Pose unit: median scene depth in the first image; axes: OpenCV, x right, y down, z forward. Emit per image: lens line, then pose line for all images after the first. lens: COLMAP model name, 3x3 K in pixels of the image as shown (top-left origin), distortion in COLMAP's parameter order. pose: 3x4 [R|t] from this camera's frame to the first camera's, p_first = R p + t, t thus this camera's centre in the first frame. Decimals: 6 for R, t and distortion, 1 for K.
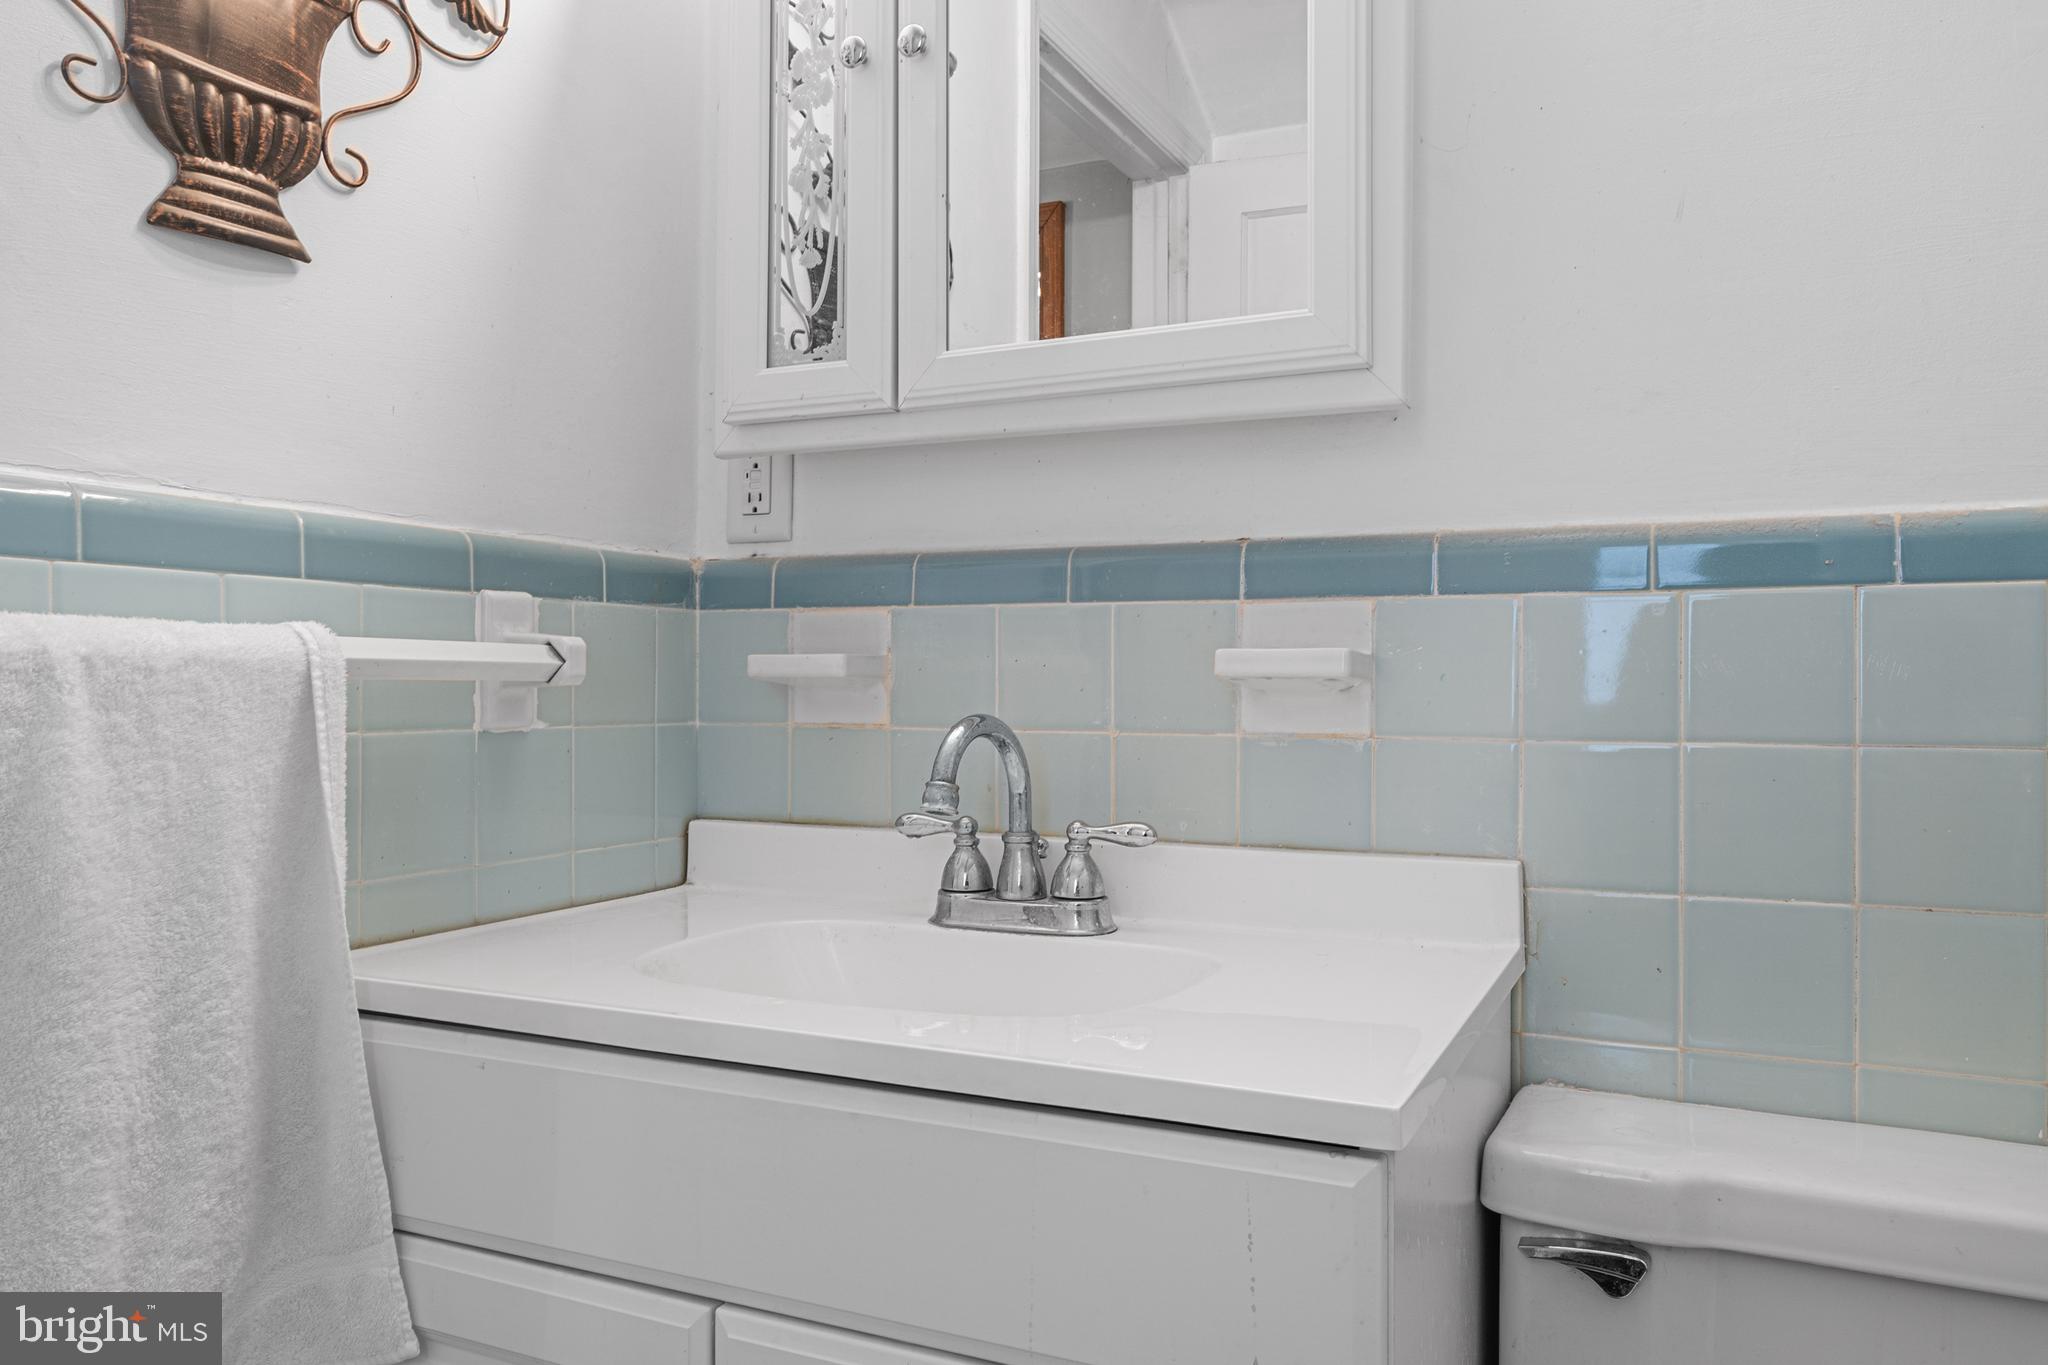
lens RADIAL K [[1445.5, 0, 1026.5], [0, 1445.5, 668.0], [0, 0, 1]] dist [-0.002180, 0.000512]
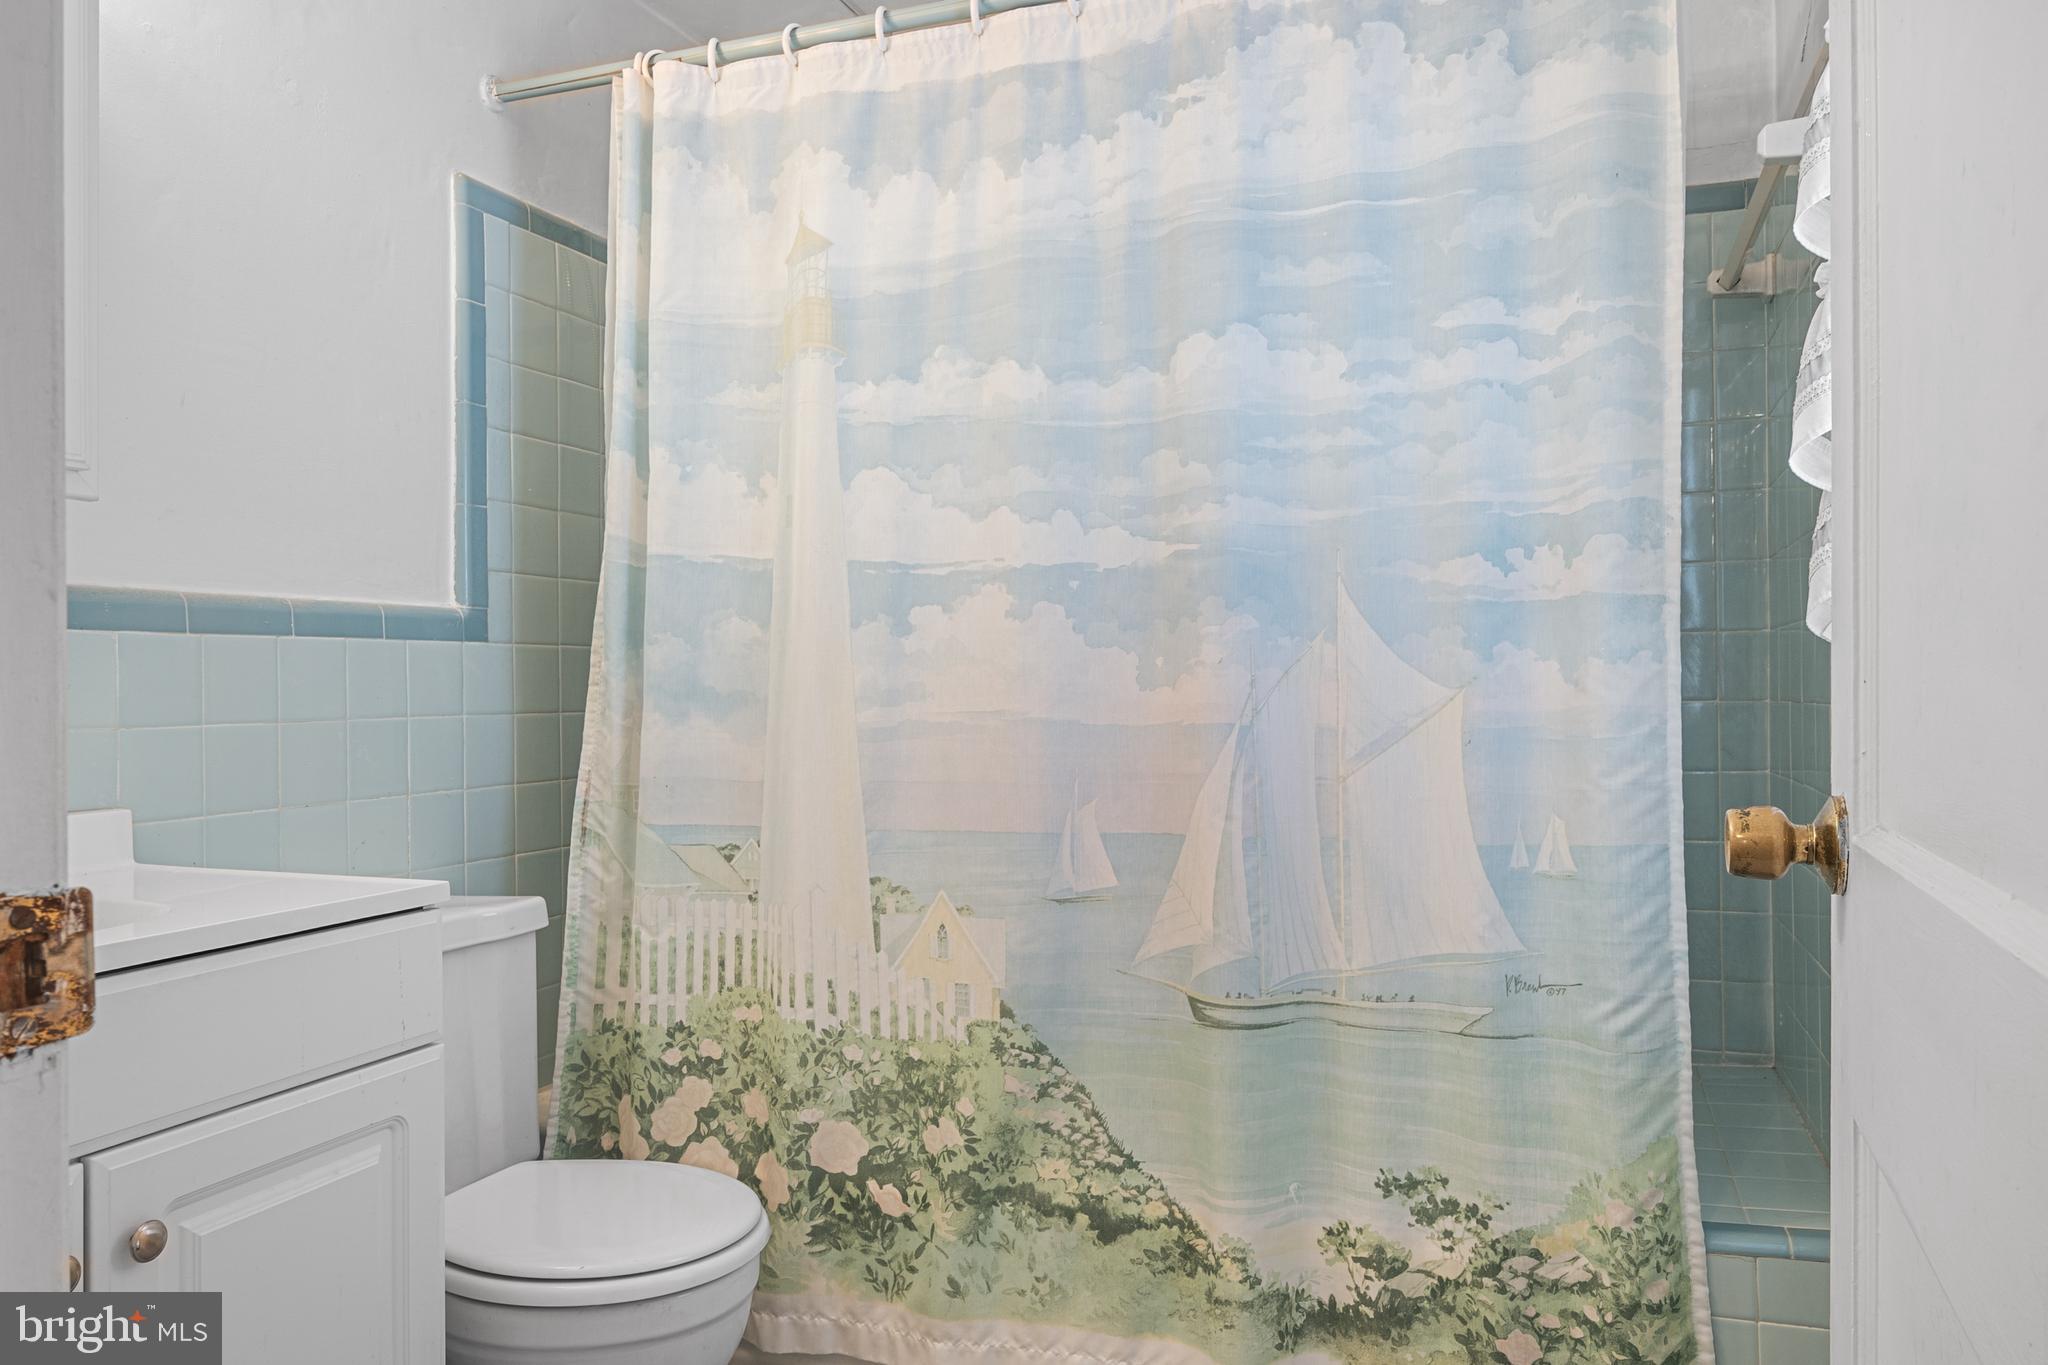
lens RADIAL K [[1445.5, 0, 1026.5], [0, 1445.5, 668.0], [0, 0, 1]] dist [-0.002180, 0.000512]
pose [[-0.079036, 0.009090, 0.996830, -1.339997], [-0.004764, 0.999944, -0.009496, -0.003410], [-0.996860, -0.005500, -0.078988, 0.198558]]
